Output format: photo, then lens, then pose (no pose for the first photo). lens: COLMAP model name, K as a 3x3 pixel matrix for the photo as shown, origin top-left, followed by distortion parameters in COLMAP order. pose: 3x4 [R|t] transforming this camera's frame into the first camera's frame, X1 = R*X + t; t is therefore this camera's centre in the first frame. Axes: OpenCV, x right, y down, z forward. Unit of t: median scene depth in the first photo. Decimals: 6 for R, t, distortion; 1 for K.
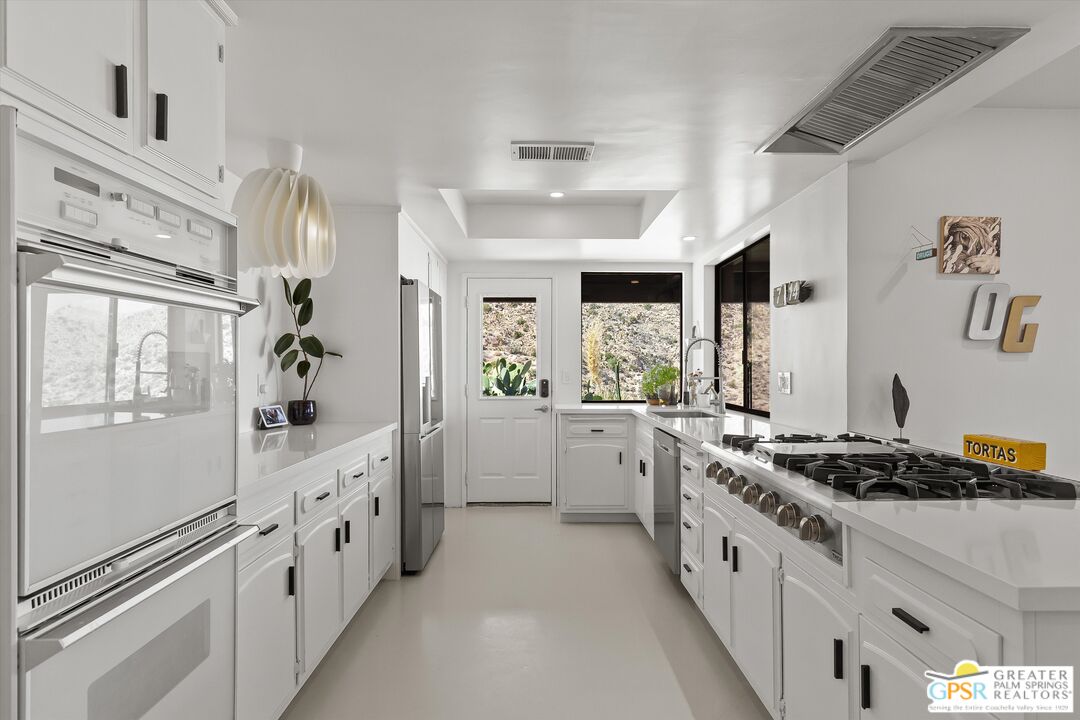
lens RADIAL K [[607.1, 0, 563.4], [0, 607.1, 362.8], [0, 0, 1]] dist [0.001387, 0.000149]
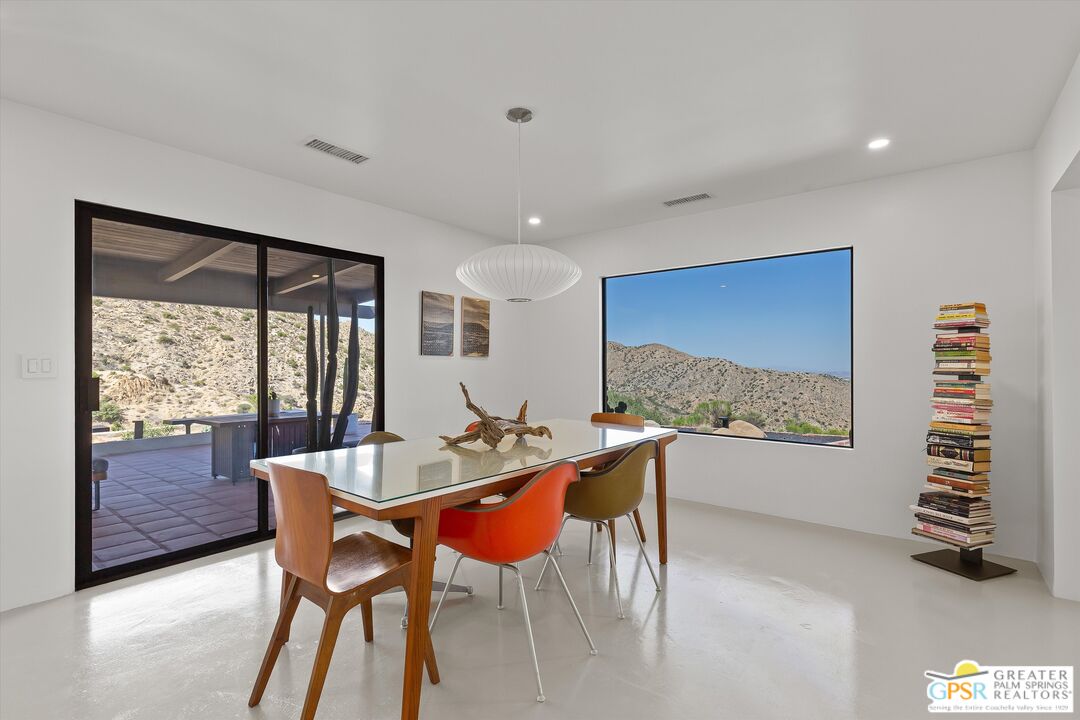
lens RADIAL K [[499.1, 0, 531.8], [0, 499.1, 355.1], [0, 0, 1]] dist [0.008122, 0.001701]
pose [[0.665275, 0.005857, 0.746576, 1.953275], [0.004467, 0.999920, -0.011825, 0.048973], [-0.746585, 0.011201, 0.665196, -0.475674]]
